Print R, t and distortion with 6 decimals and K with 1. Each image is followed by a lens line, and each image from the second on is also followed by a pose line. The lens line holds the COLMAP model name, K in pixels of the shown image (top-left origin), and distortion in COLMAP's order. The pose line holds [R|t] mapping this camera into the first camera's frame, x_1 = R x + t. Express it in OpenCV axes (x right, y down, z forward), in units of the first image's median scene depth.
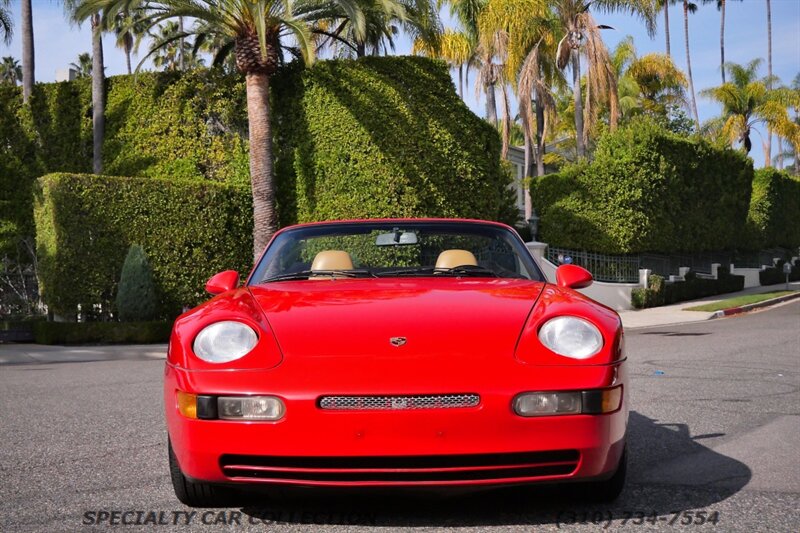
lens RADIAL K [[1102.9, 0, 397.9], [0, 1102.9, 290.8], [0, 0, 1]] dist [-0.010408, 0.047304]
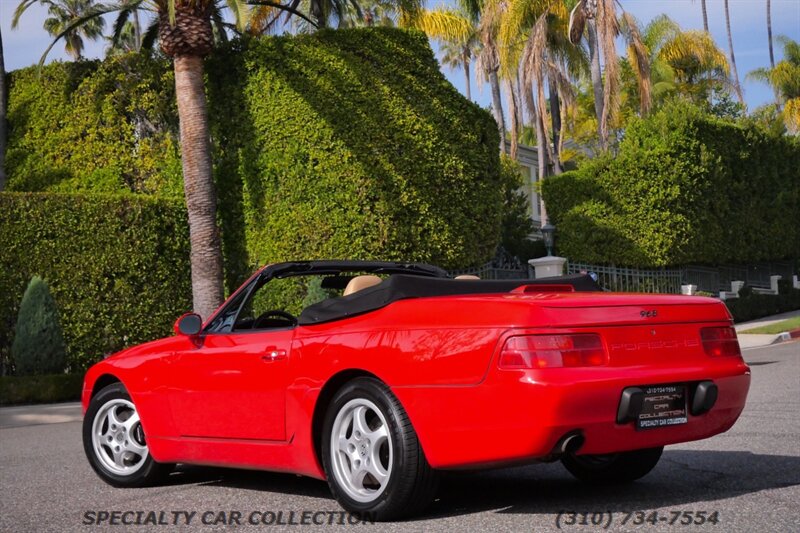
lens RADIAL K [[1221.4, 0, 402.0], [0, 1221.4, 294.0], [0, 0, 1]] dist [0.013618, 0.026135]
pose [[0.999167, -0.038906, -0.012314, 0.028581], [0.038580, 0.998926, -0.025679, 0.002413], [0.013300, 0.025182, 0.999594, 0.116223]]
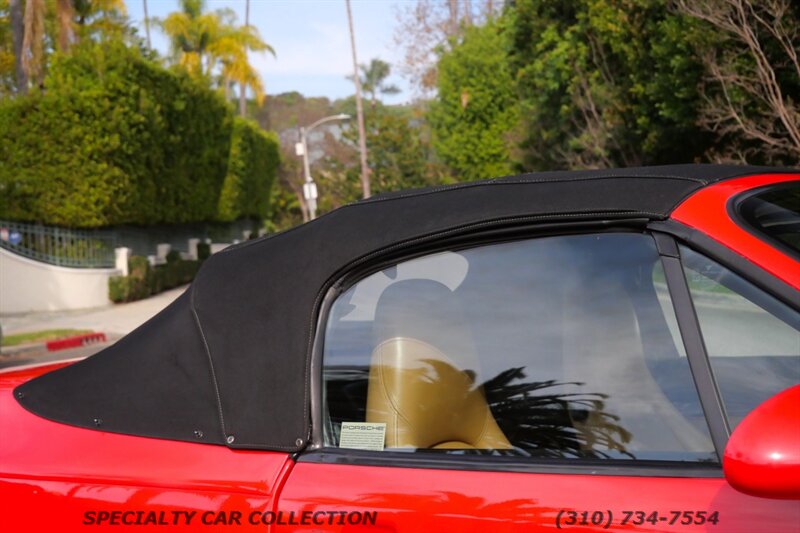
lens RADIAL K [[1221.4, 0, 402.0], [0, 1221.4, 294.0], [0, 0, 1]] dist [0.013618, 0.026135]
pose [[0.865053, -0.039379, 0.500132, -0.019994], [0.029418, 0.999181, 0.027790, -0.007874], [-0.500817, -0.009327, 0.865503, 0.259282]]
